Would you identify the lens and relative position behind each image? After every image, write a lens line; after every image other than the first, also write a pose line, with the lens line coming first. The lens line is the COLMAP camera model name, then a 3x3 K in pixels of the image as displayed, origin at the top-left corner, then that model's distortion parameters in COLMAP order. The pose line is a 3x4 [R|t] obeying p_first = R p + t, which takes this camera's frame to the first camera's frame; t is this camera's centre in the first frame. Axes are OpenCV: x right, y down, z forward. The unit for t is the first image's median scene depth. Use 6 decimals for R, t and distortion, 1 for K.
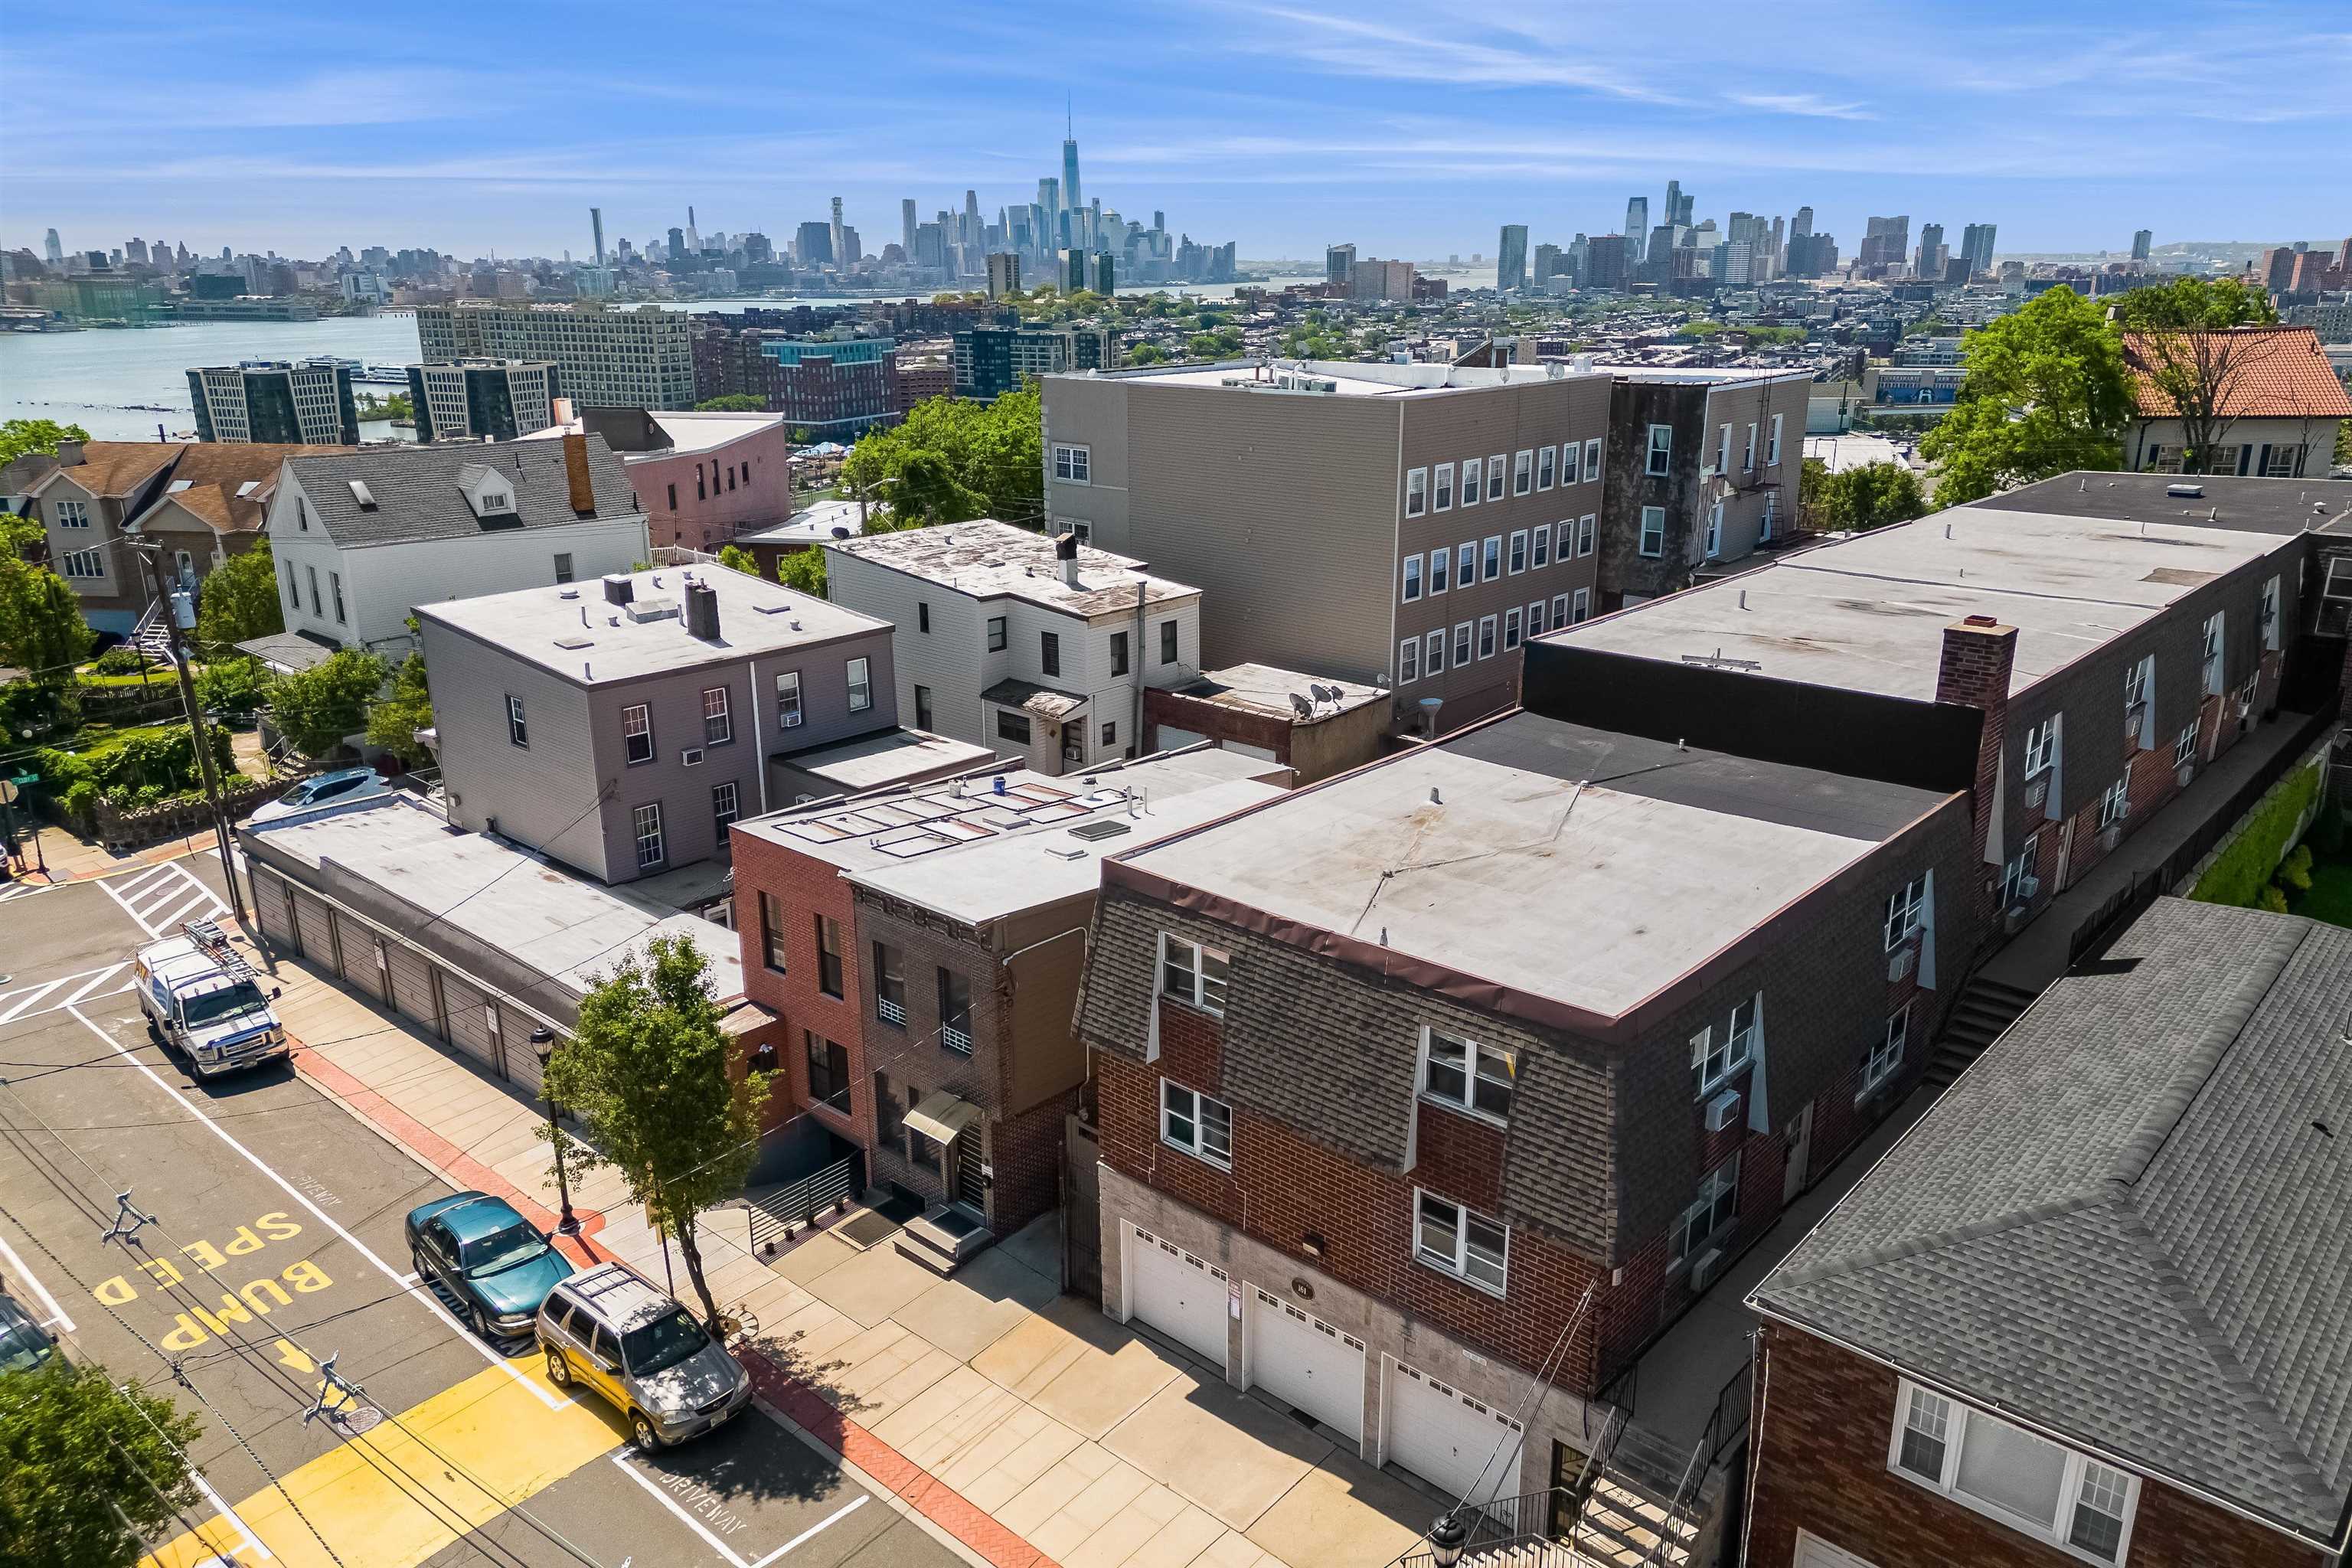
lens RADIAL K [[1644.2, 0, 1177.3], [0, 1644.2, 789.4], [0, 0, 1]] dist [0.077276, -0.076482]
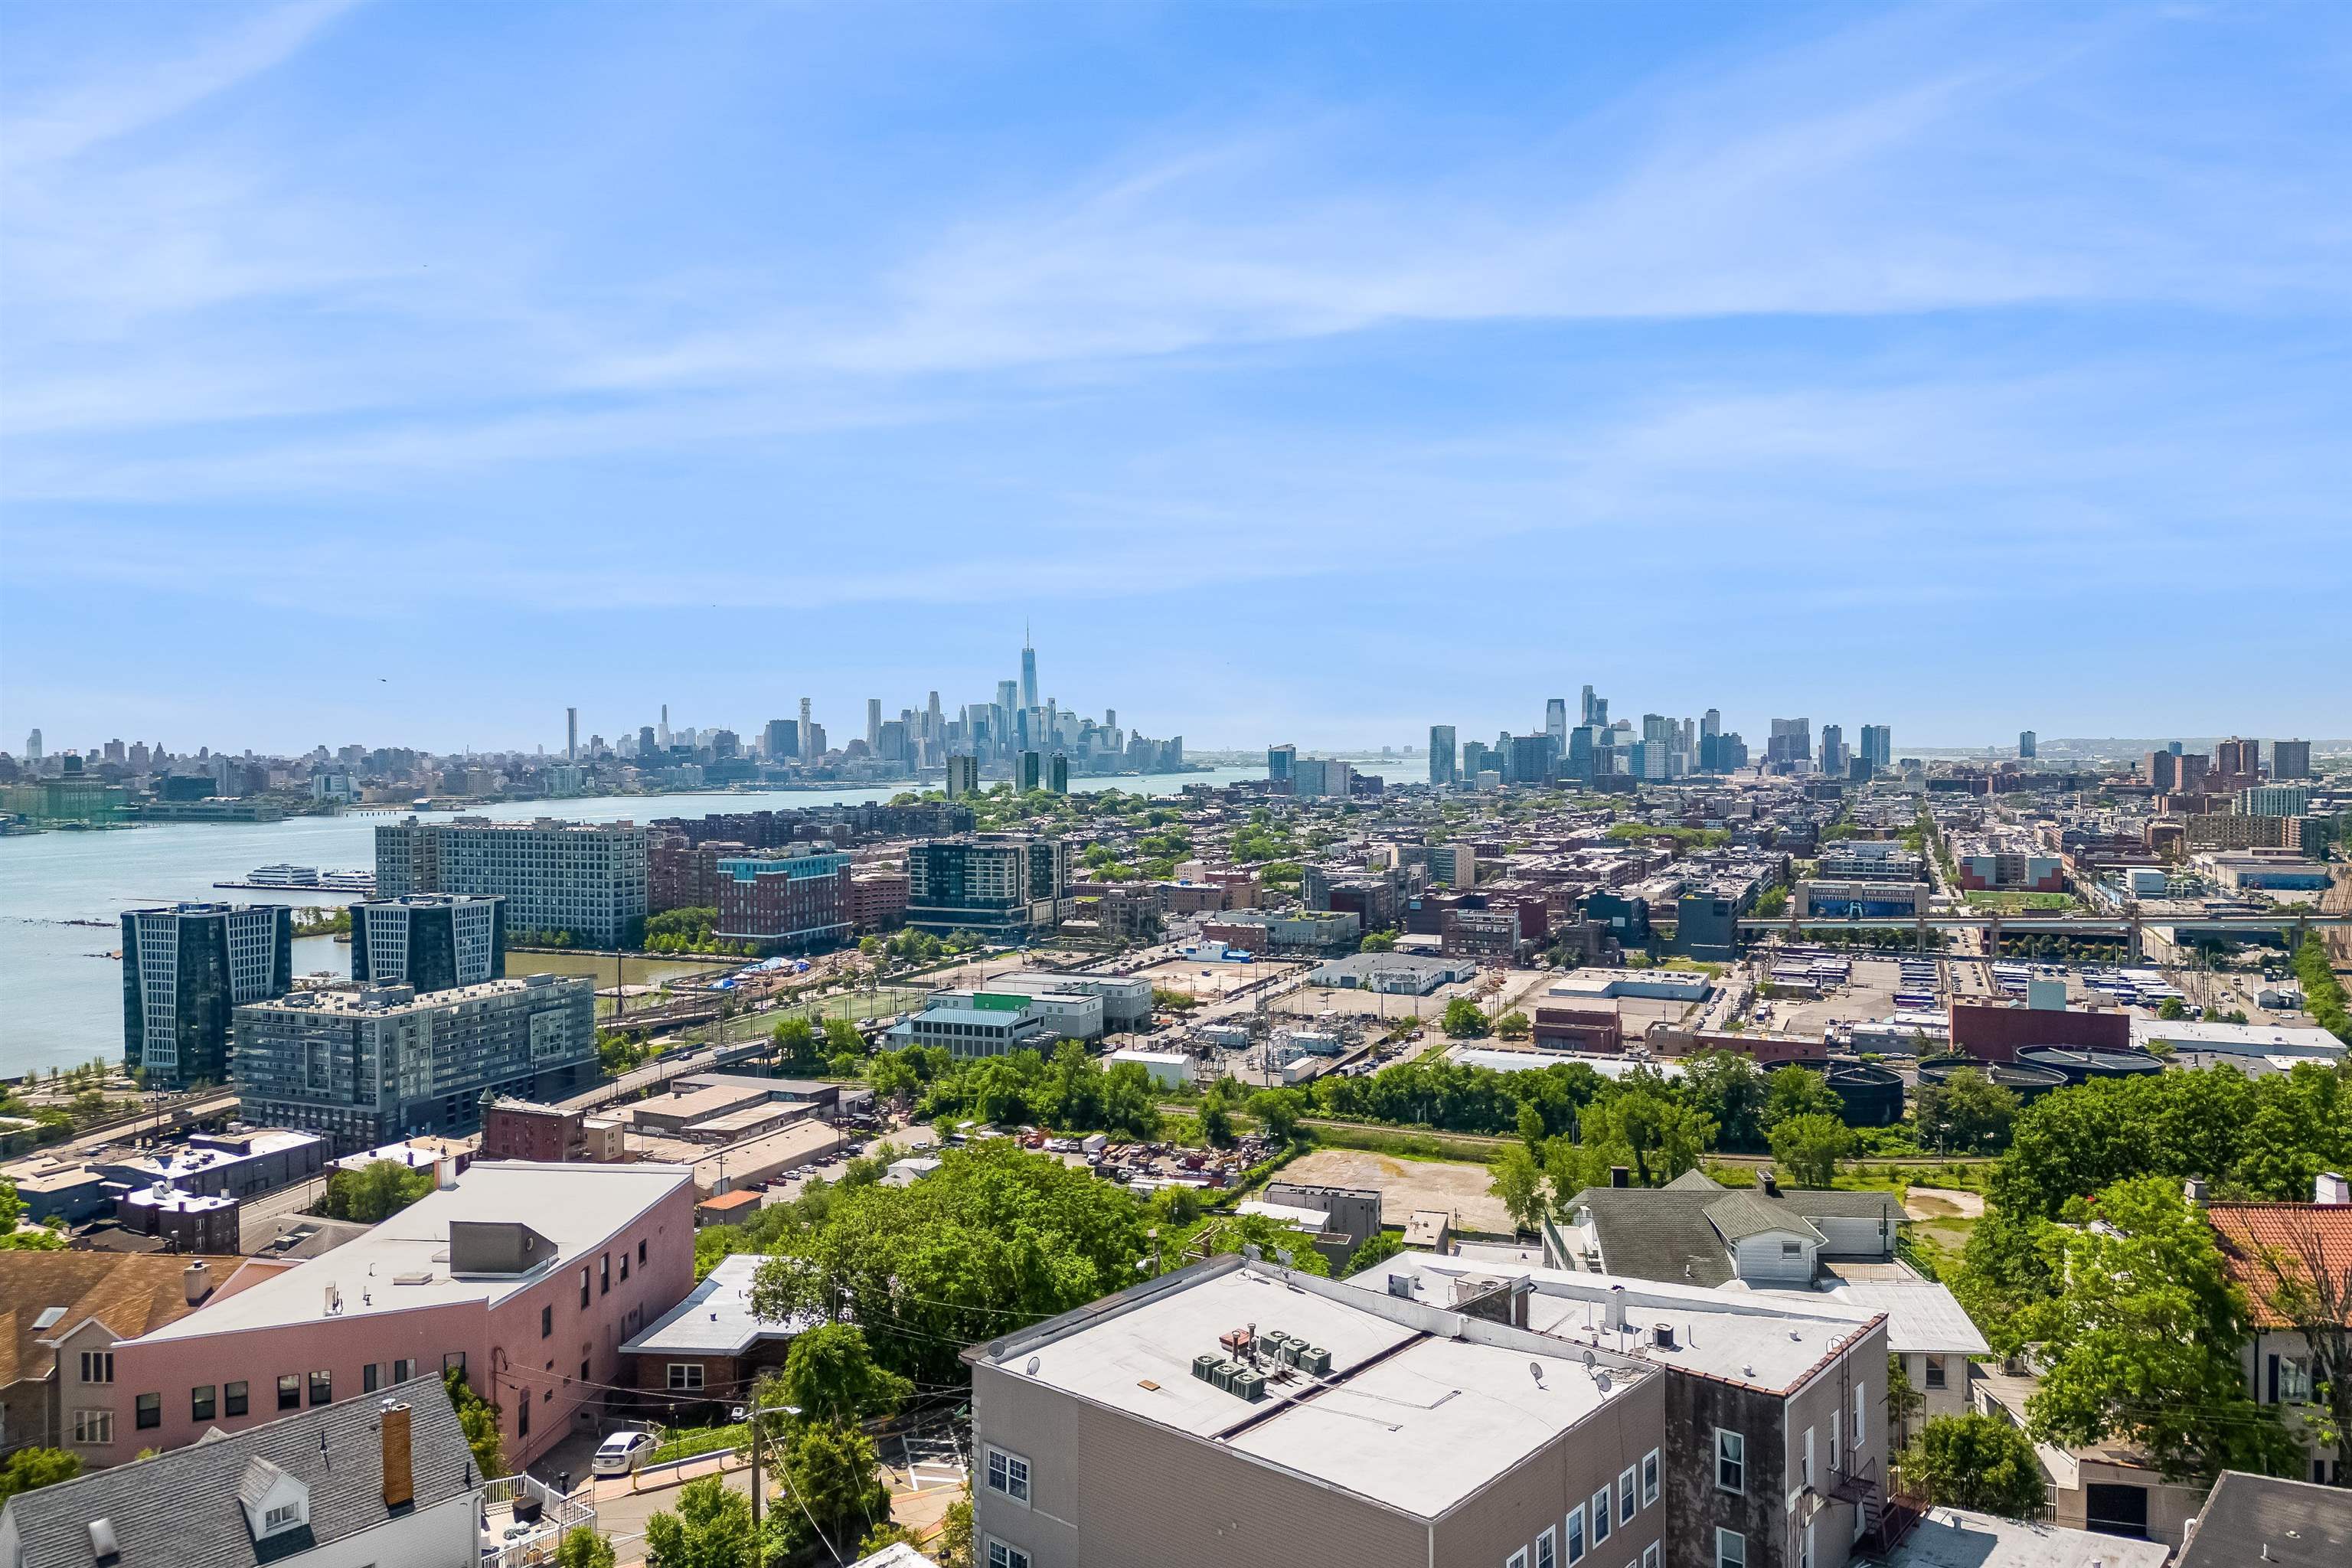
lens RADIAL K [[1640.3, 0, 1177.8], [0, 1640.3, 789.3], [0, 0, 1]] dist [0.087551, -0.090145]
pose [[0.999525, -0.001420, 0.030801, -0.009478], [0.010000, 0.959877, -0.280243, -0.497664], [-0.029167, 0.280418, 0.959435, 0.214129]]
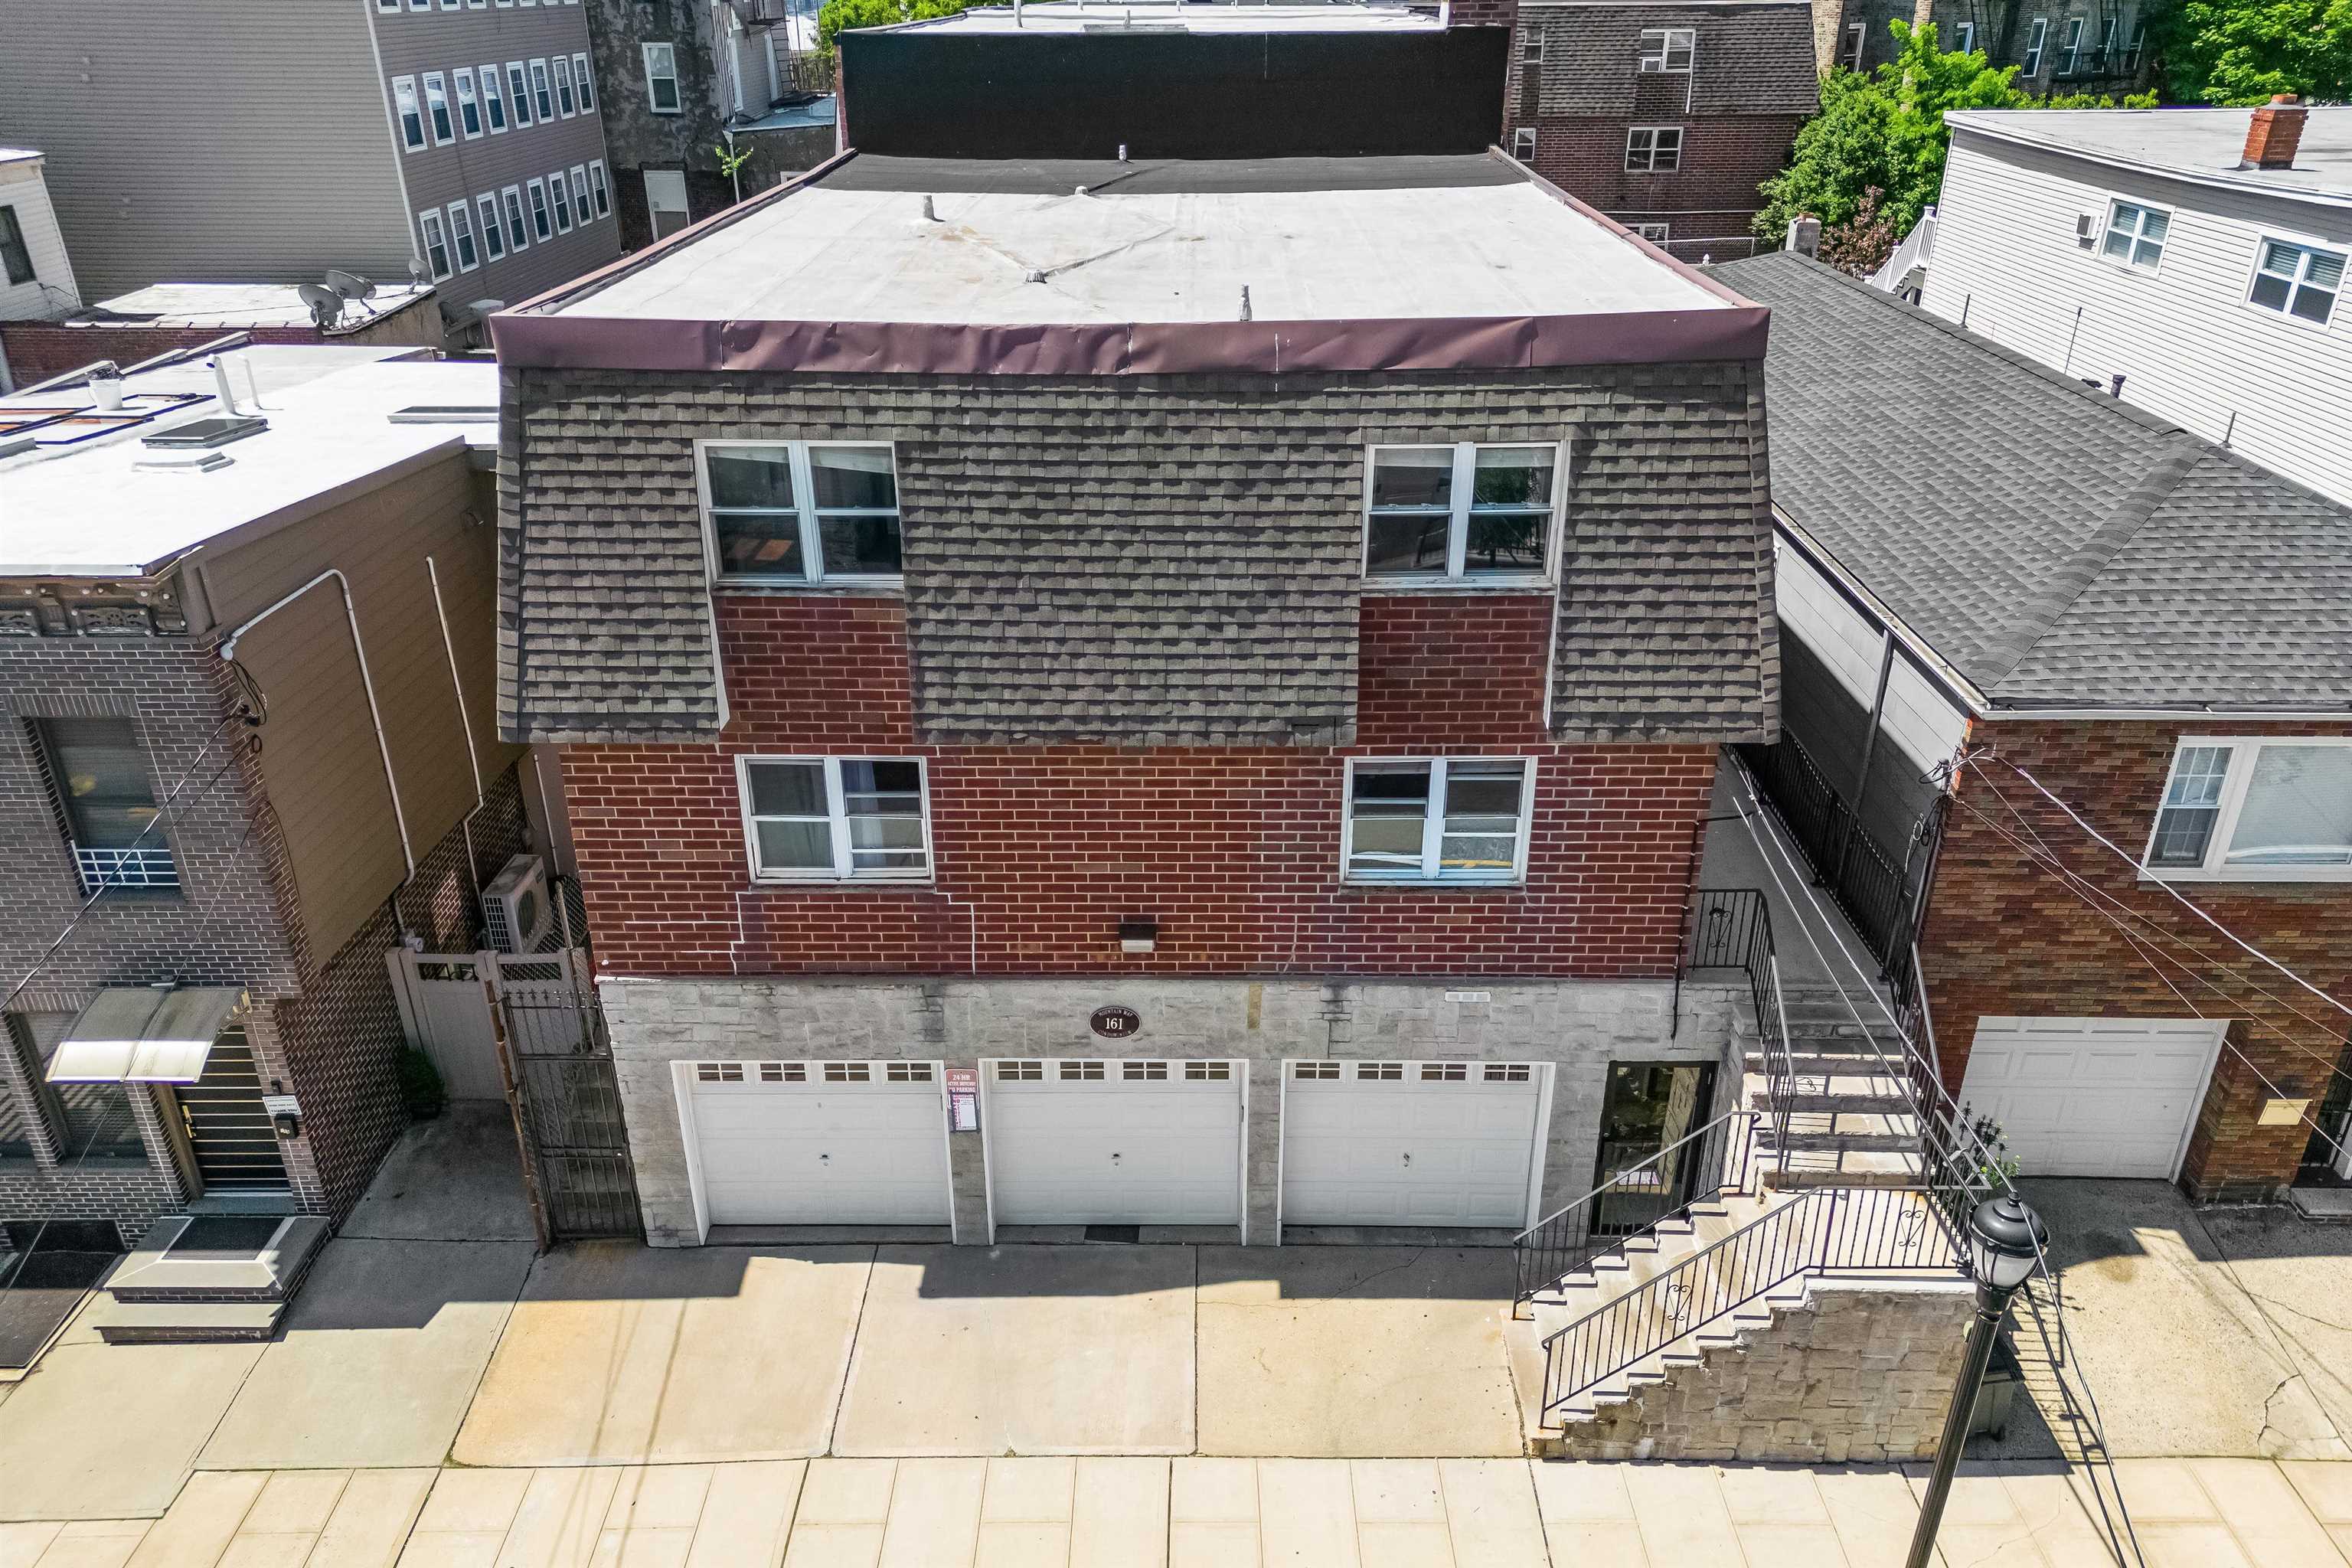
lens RADIAL K [[1644.2, 0, 1177.3], [0, 1644.2, 789.4], [0, 0, 1]] dist [0.077276, -0.076482]
pose [[0.750655, -0.287988, 0.594626, -0.158873], [0.200373, 0.956846, 0.210467, 0.080018], [-0.629577, -0.038841, 0.775967, 0.398262]]
